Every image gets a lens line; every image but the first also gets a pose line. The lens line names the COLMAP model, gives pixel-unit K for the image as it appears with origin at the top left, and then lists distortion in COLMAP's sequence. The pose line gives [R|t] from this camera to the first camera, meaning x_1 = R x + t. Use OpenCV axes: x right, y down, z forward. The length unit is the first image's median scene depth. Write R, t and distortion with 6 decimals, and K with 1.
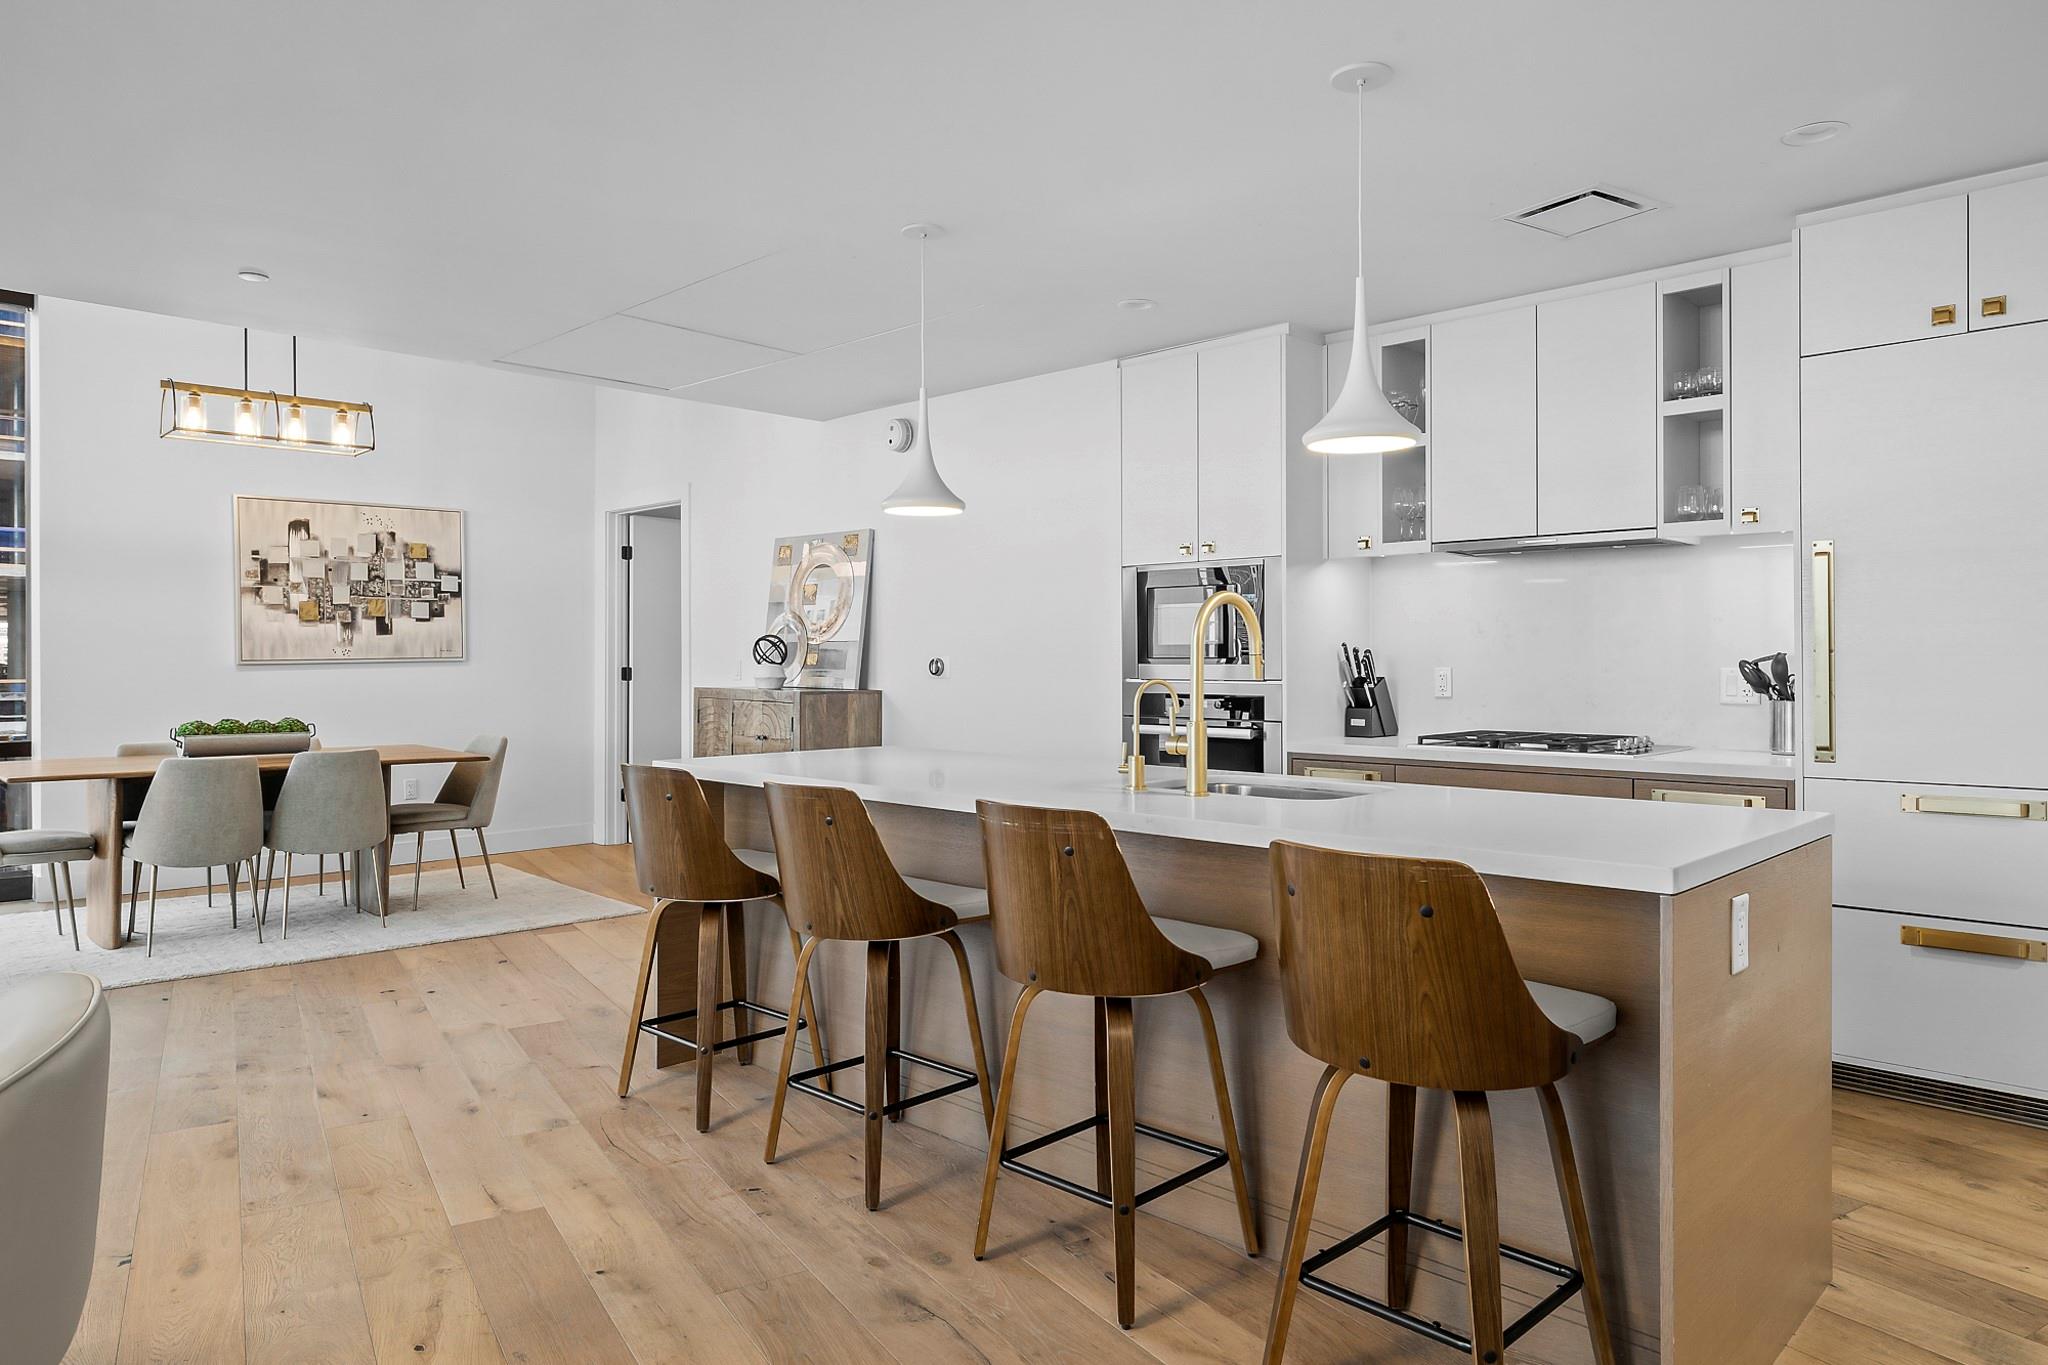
lens RADIAL K [[1288.2, 0, 1018.6], [0, 1288.2, 661.4], [0, 0, 1]] dist [-0.003731, 0.001685]
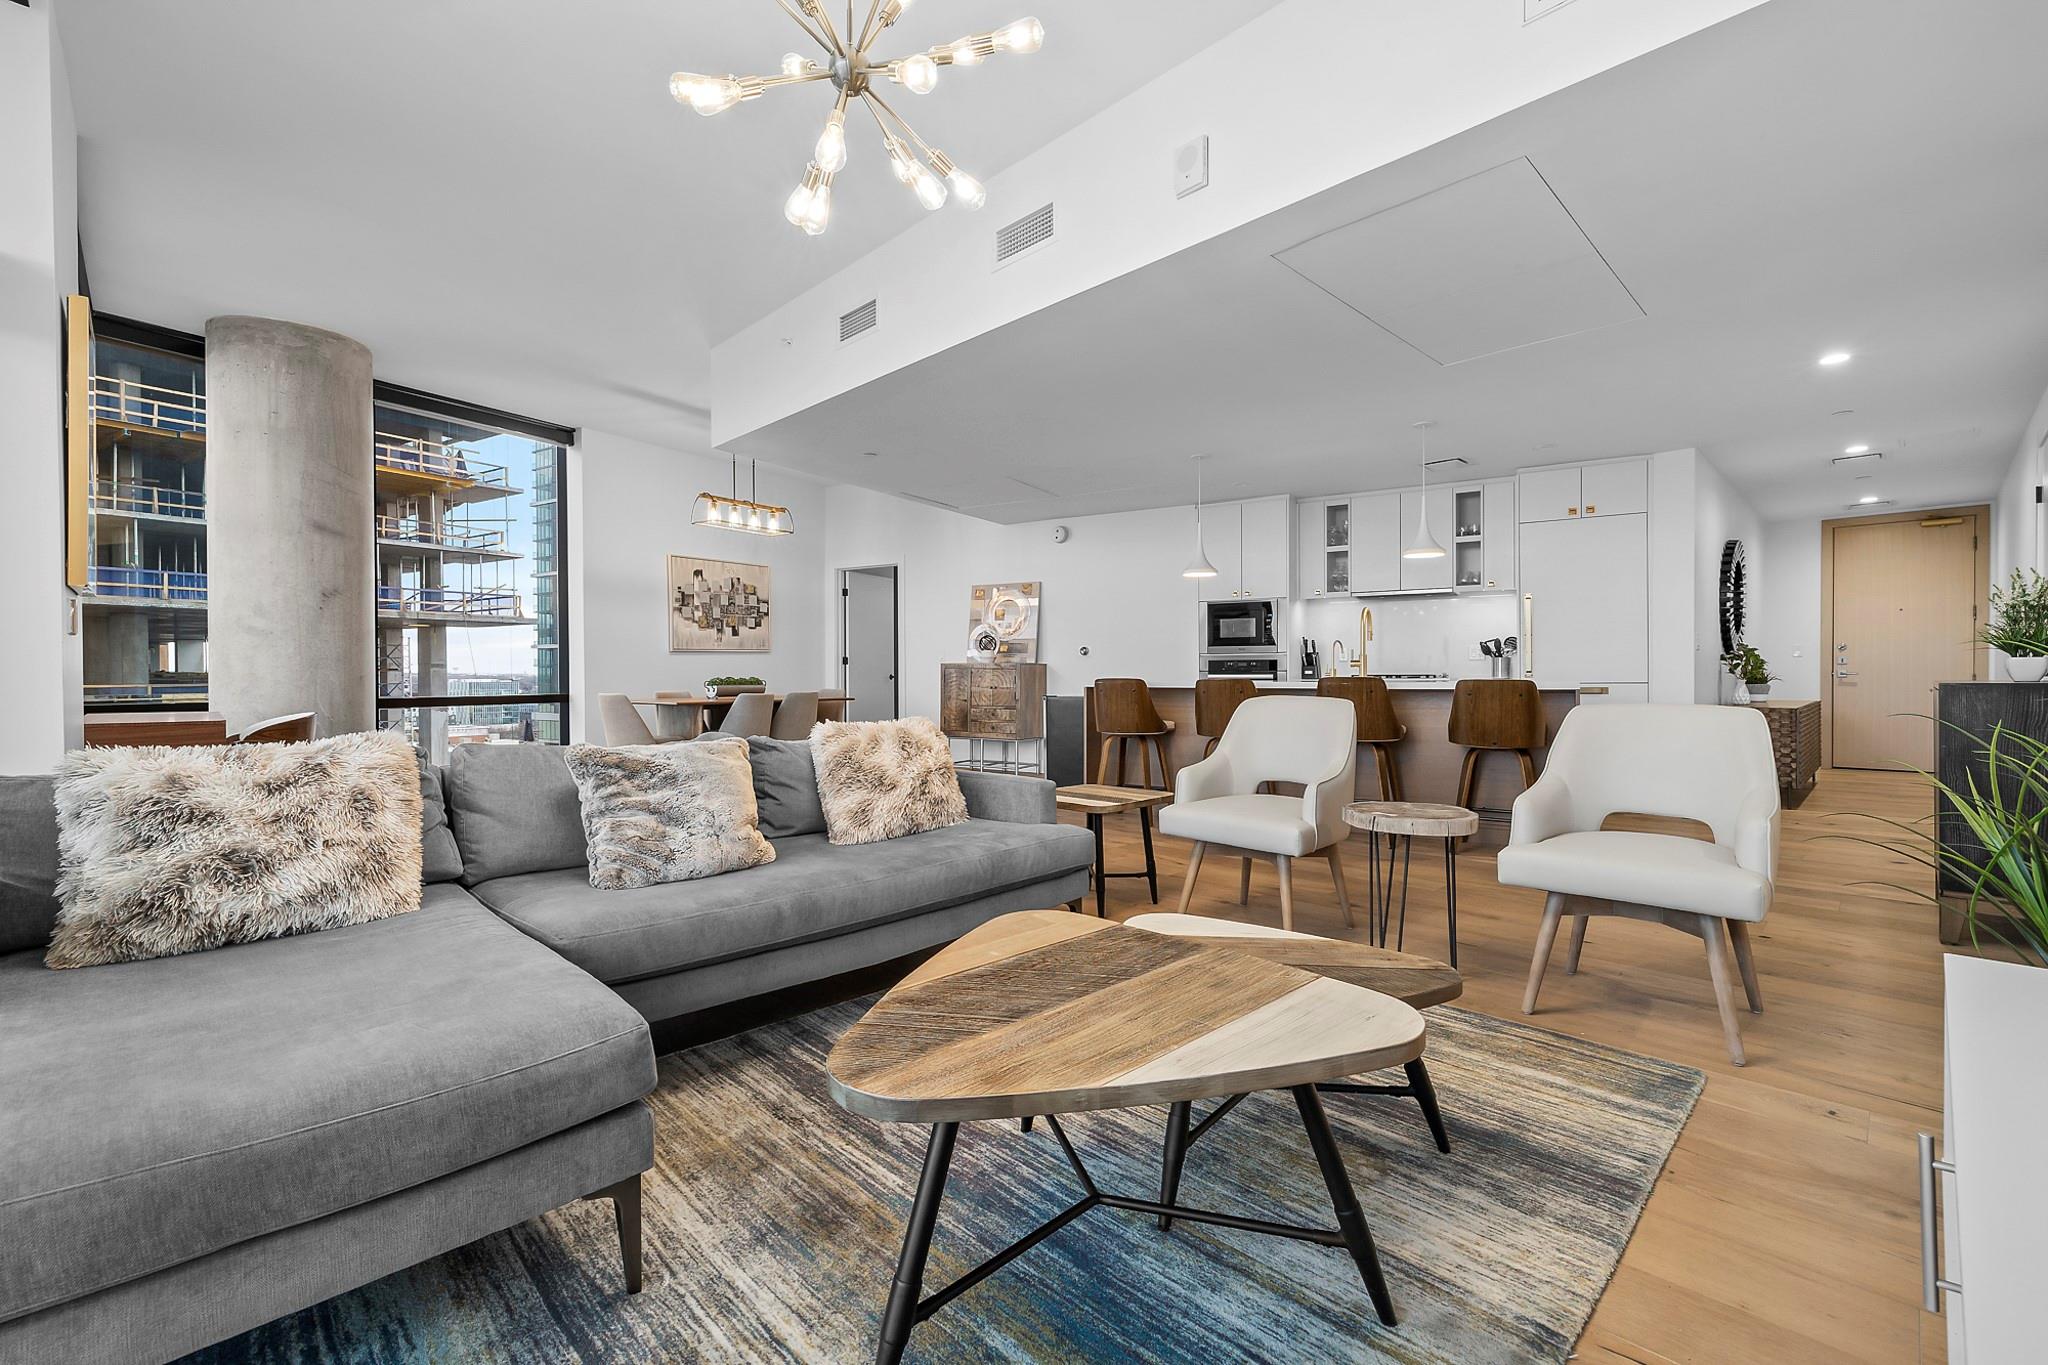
lens RADIAL K [[875.7, 0, 1020.9], [0, 875.7, 681.0], [0, 0, 1]] dist [-0.000957, 0.000076]
pose [[0.975707, -0.004529, 0.219034, -0.402763], [0.003046, 0.999970, 0.007107, 0.035791], [-0.219060, -0.006267, 0.975691, -0.270156]]
